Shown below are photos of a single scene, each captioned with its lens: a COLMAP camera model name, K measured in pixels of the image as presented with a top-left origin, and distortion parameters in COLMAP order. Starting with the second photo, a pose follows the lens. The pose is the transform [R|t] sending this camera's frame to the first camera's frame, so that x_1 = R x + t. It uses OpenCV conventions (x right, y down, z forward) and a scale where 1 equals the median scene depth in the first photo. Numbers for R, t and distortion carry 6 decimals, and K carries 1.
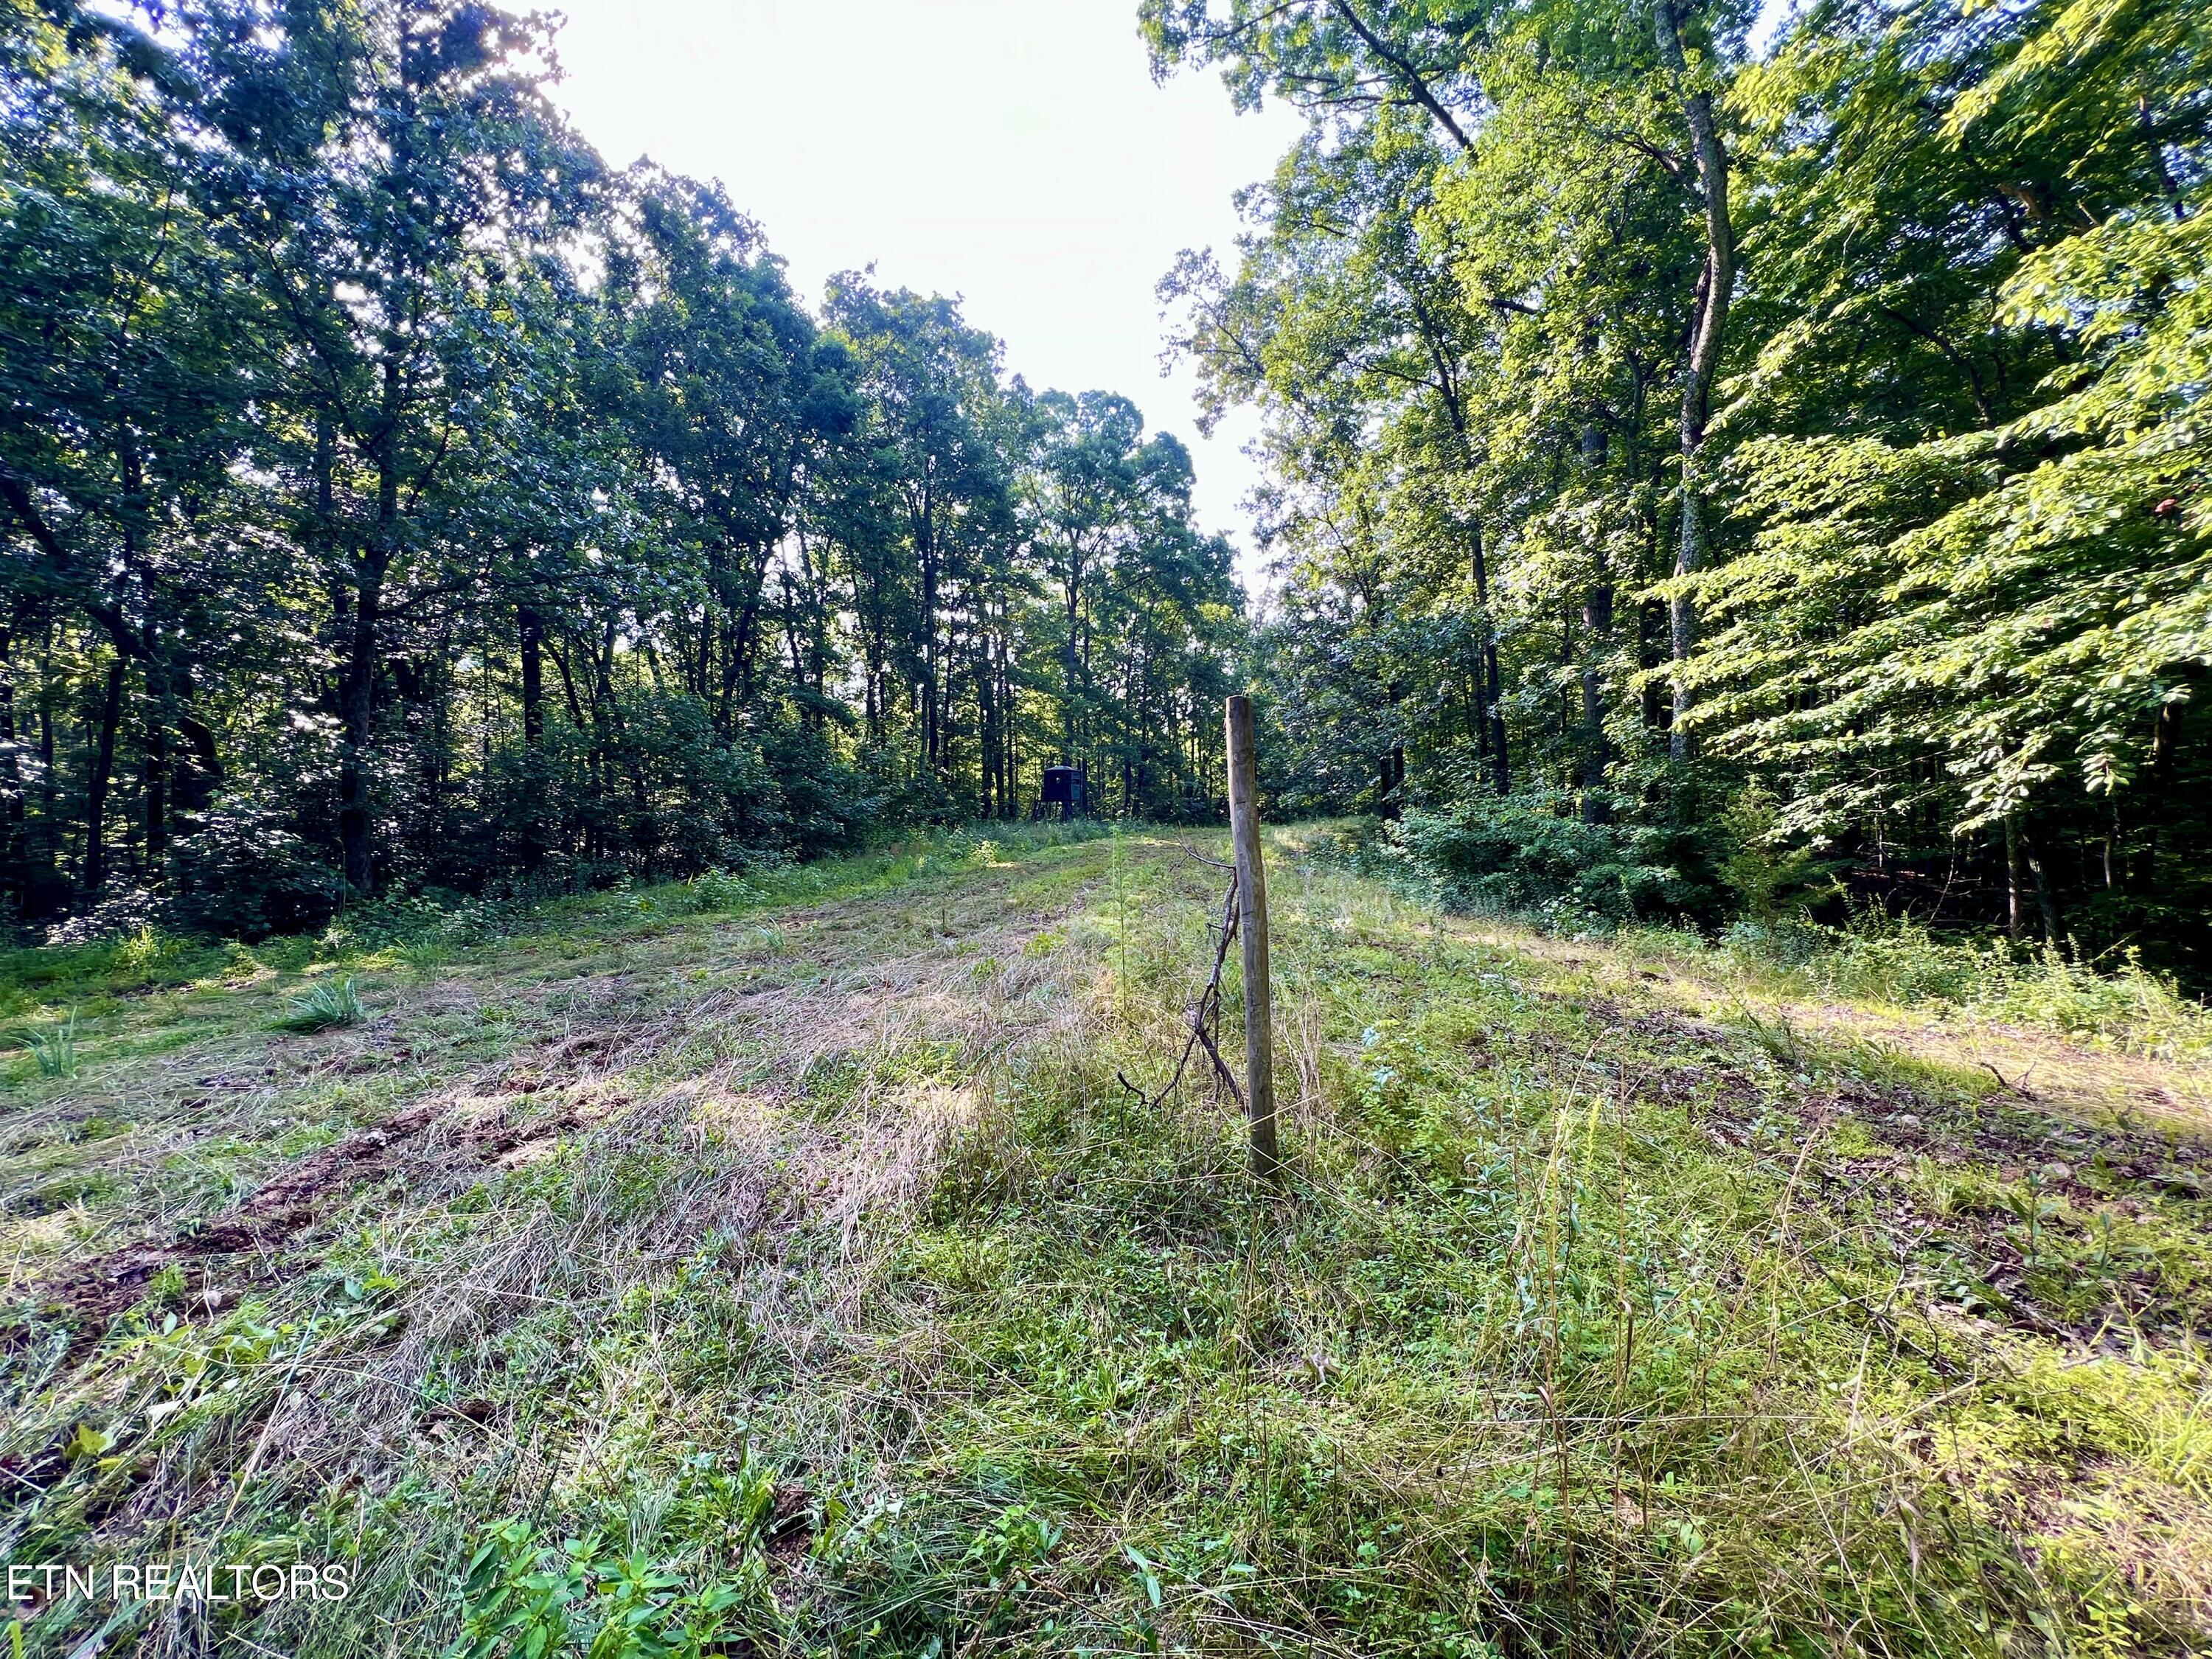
lens RADIAL K [[889.1, 0, 1109.3], [0, 889.1, 831.3], [0, 0, 1]] dist [0.001061, 0.000068]
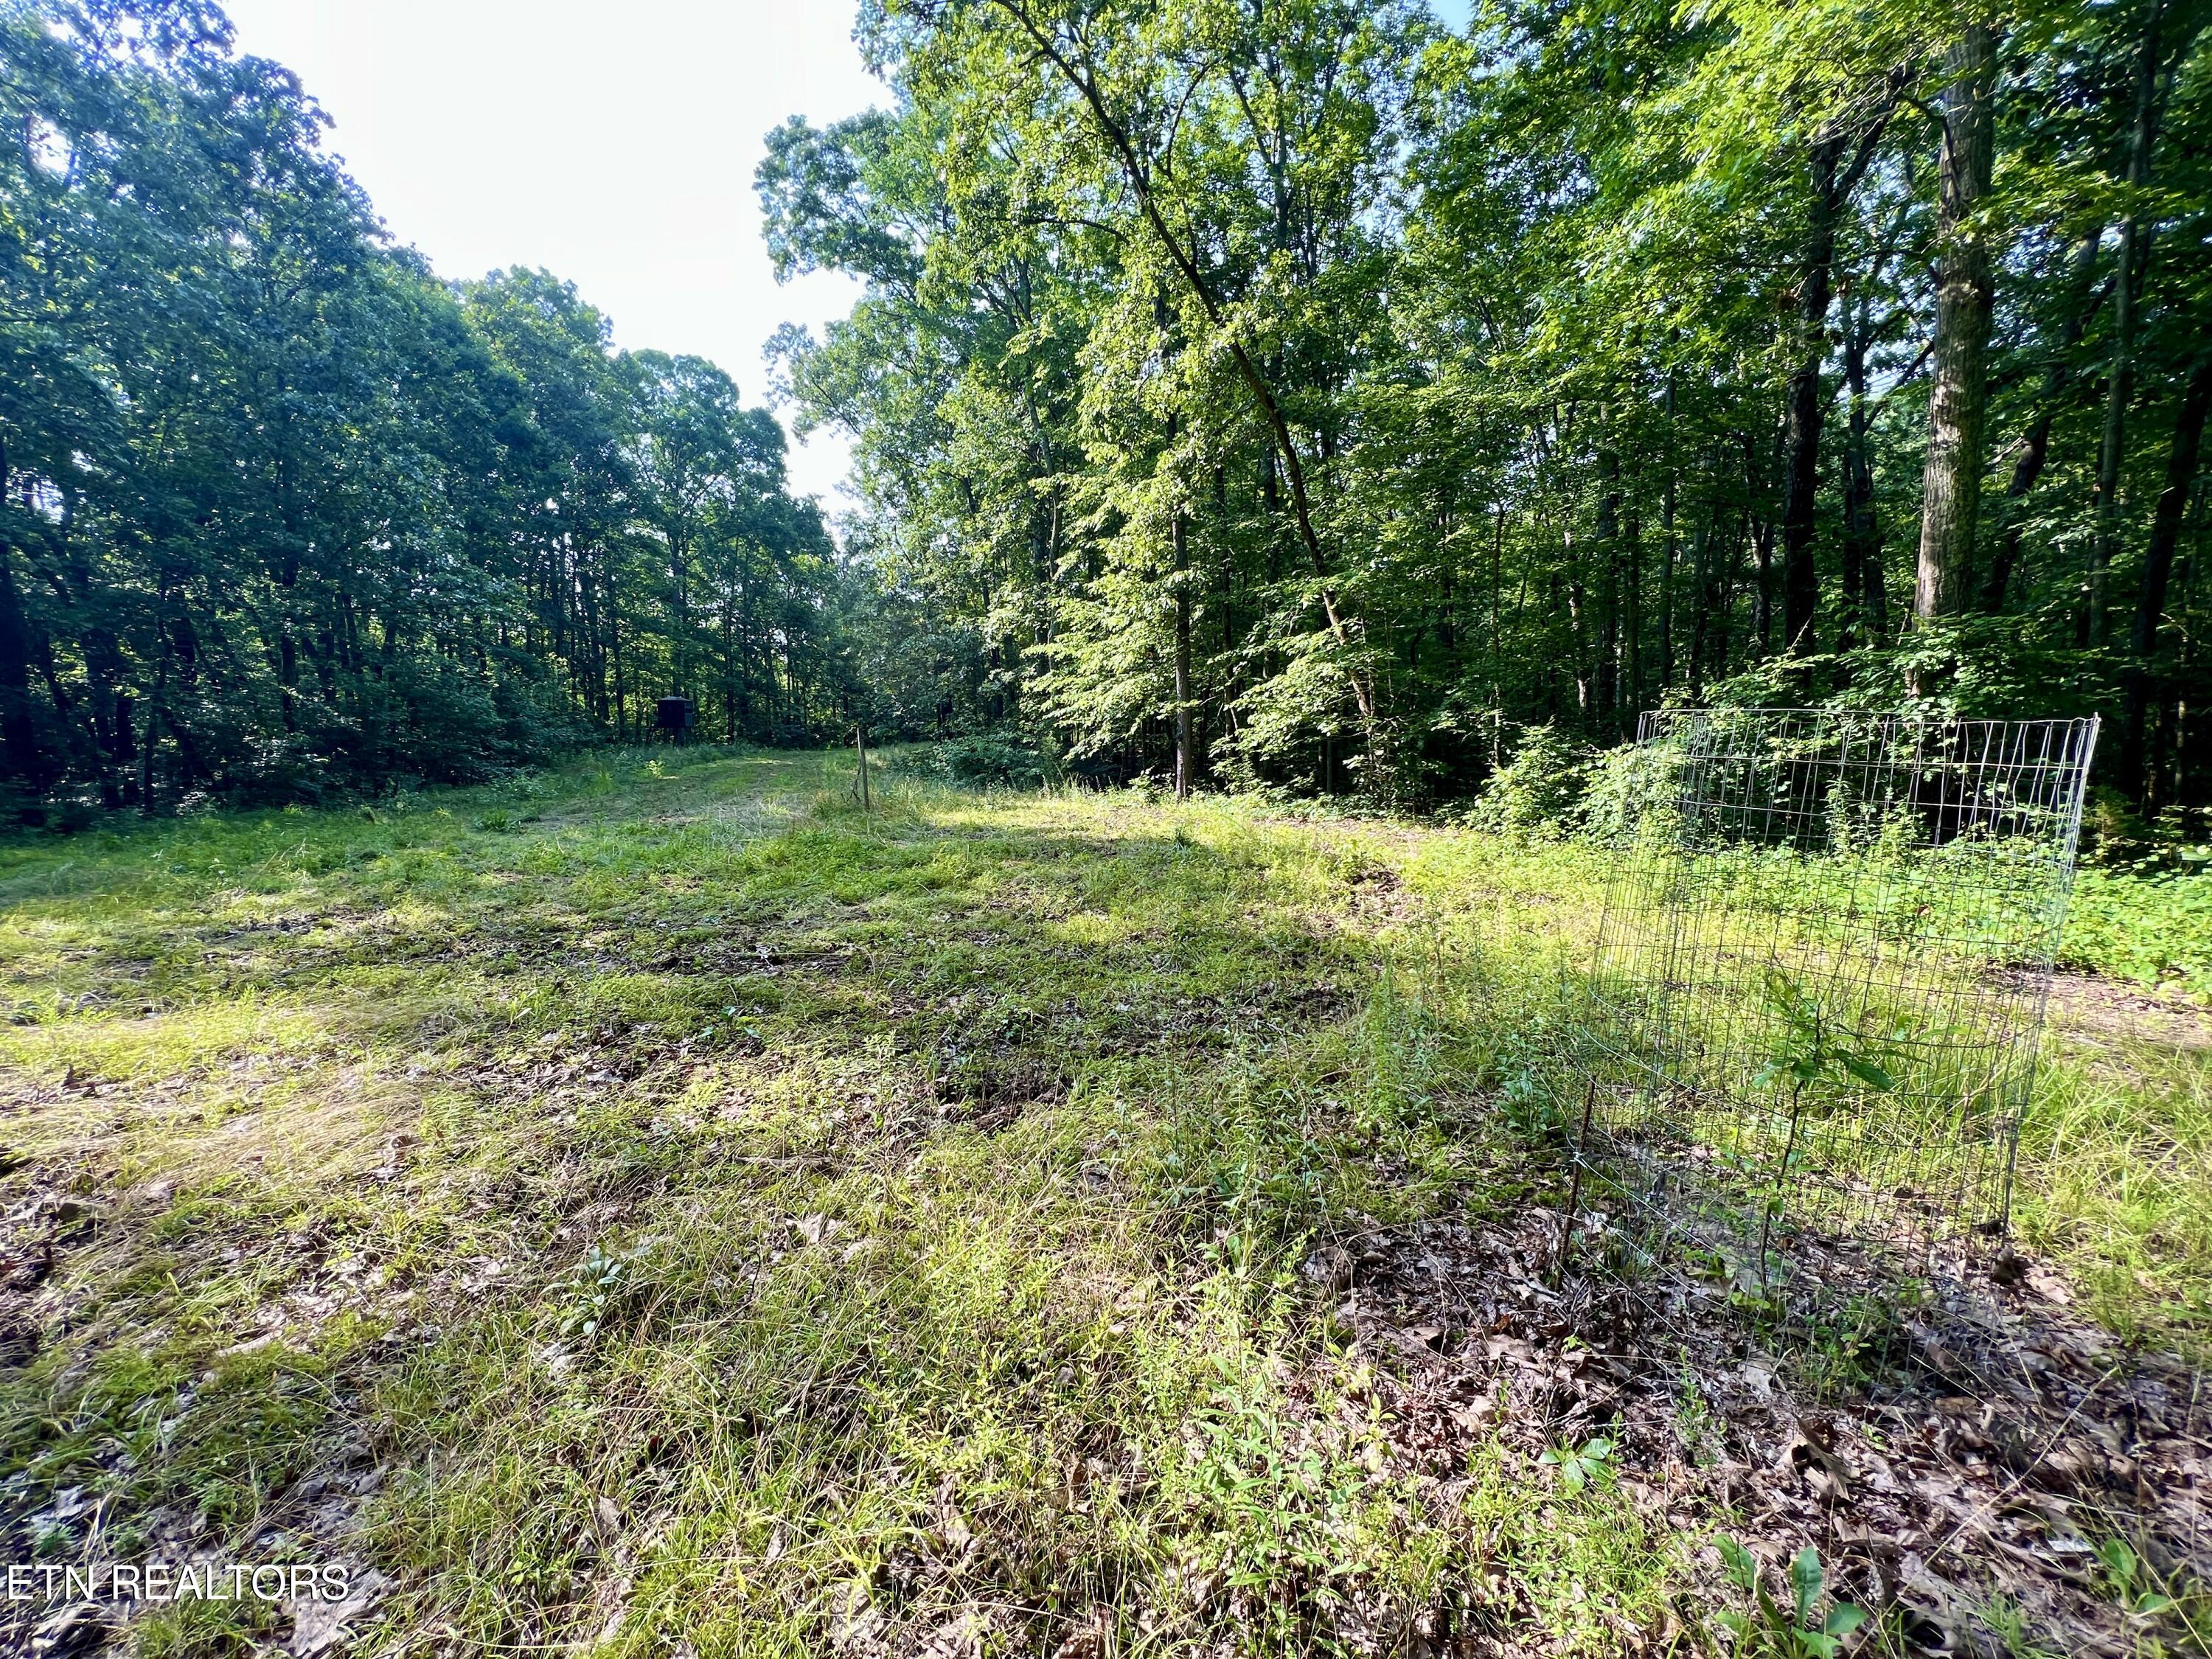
lens RADIAL K [[888.1, 0, 1112.4], [0, 888.1, 832.5], [0, 0, 1]] dist [-0.001893, 0.000406]
pose [[0.898391, -0.039589, 0.437409, -0.056161], [0.001770, 0.996247, 0.086534, 0.002356], [-0.439193, -0.076967, 0.895090, -0.296437]]
